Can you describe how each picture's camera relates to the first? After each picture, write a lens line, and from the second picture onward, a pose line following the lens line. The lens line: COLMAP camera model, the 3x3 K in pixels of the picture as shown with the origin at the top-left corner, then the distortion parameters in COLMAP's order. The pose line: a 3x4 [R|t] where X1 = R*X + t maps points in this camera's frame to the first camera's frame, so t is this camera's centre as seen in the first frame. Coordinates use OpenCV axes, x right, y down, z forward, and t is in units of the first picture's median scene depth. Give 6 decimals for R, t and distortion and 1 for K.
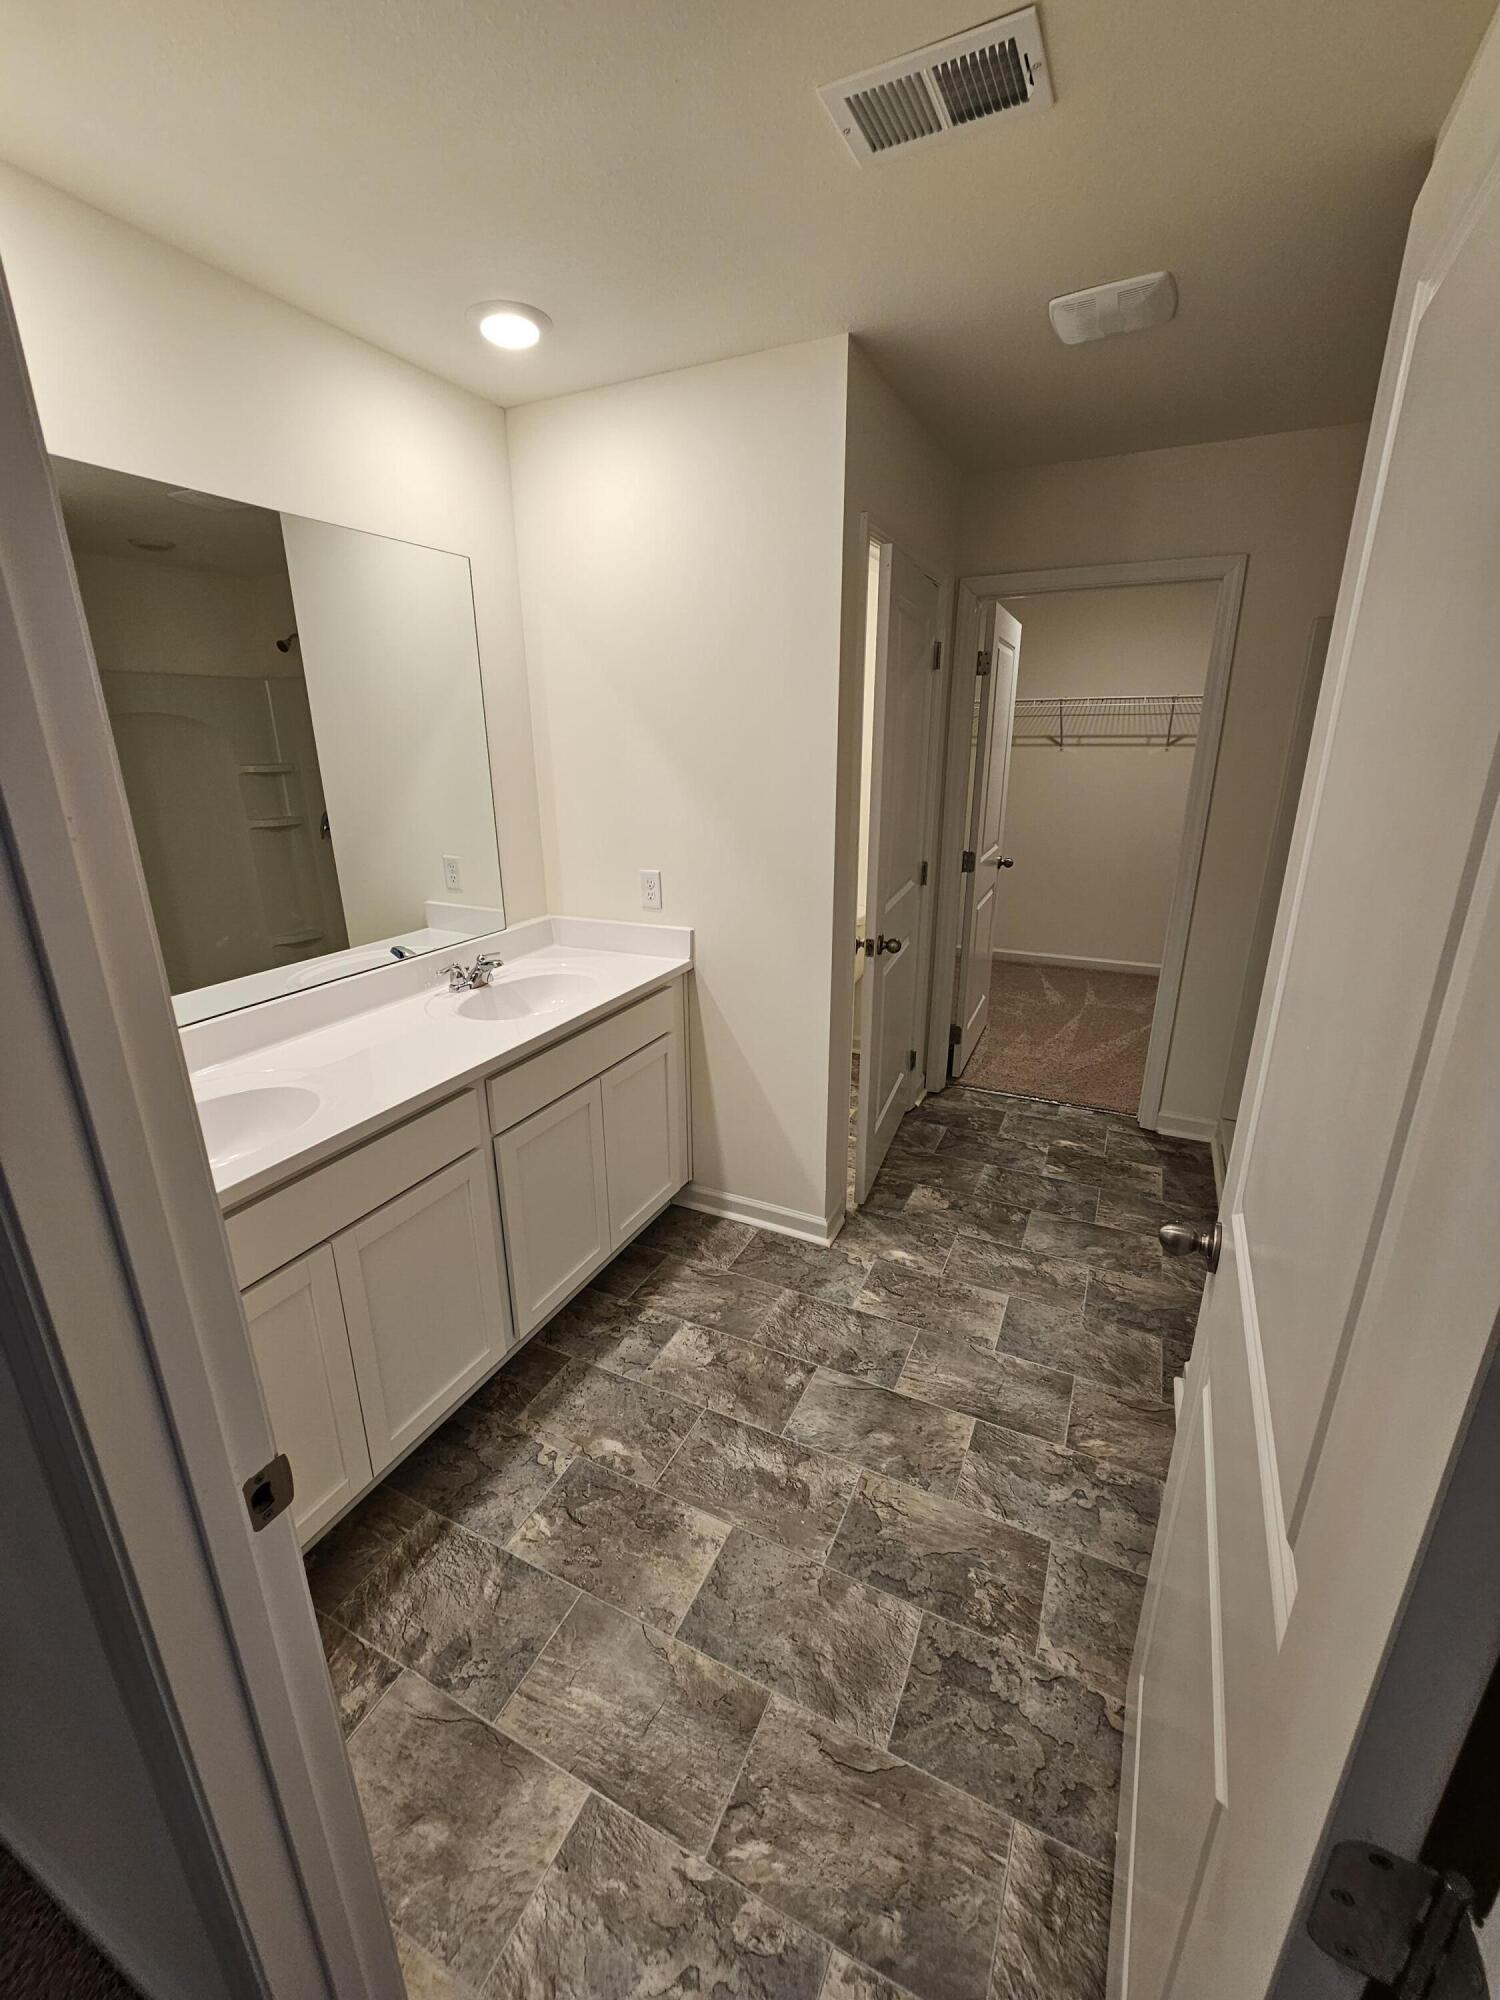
lens RADIAL K [[812.0, 0, 747.0], [0, 812.0, 995.6], [0, 0, 1]] dist [-0.000811, -0.000011]
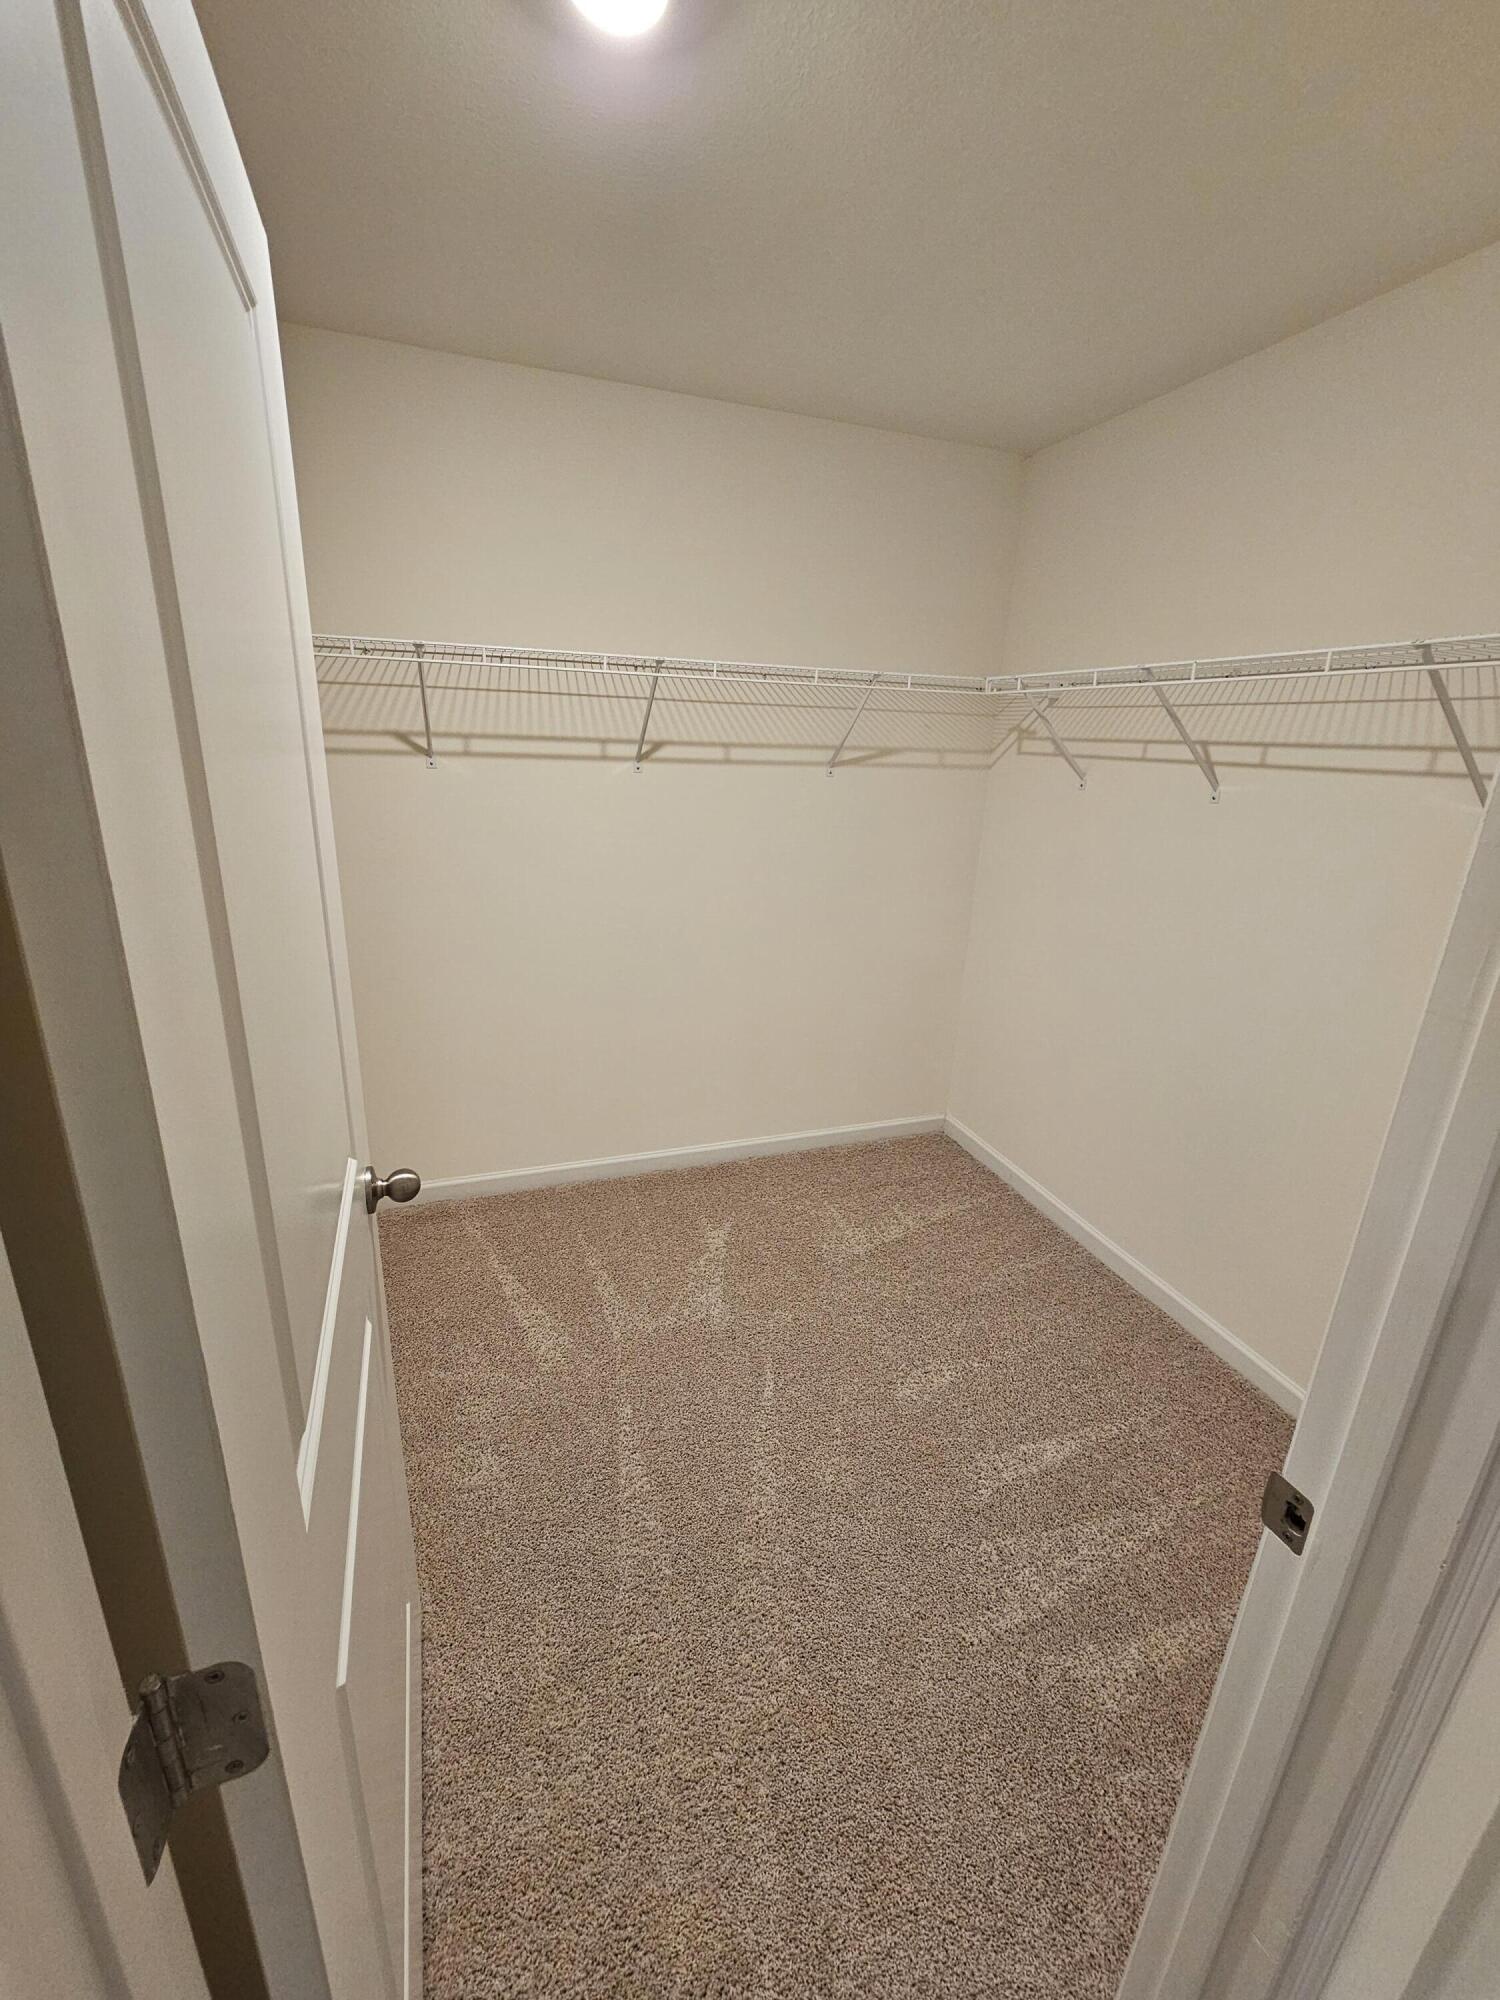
lens RADIAL K [[812.0, 0, 742.9], [0, 812.0, 997.8], [0, 0, 1]] dist [-0.000811, -0.000011]
pose [[0.702210, -0.183733, 0.687854, 0.184349], [0.177328, 0.980816, 0.080958, -0.189955], [-0.689533, 0.065126, 0.721320, 0.591693]]
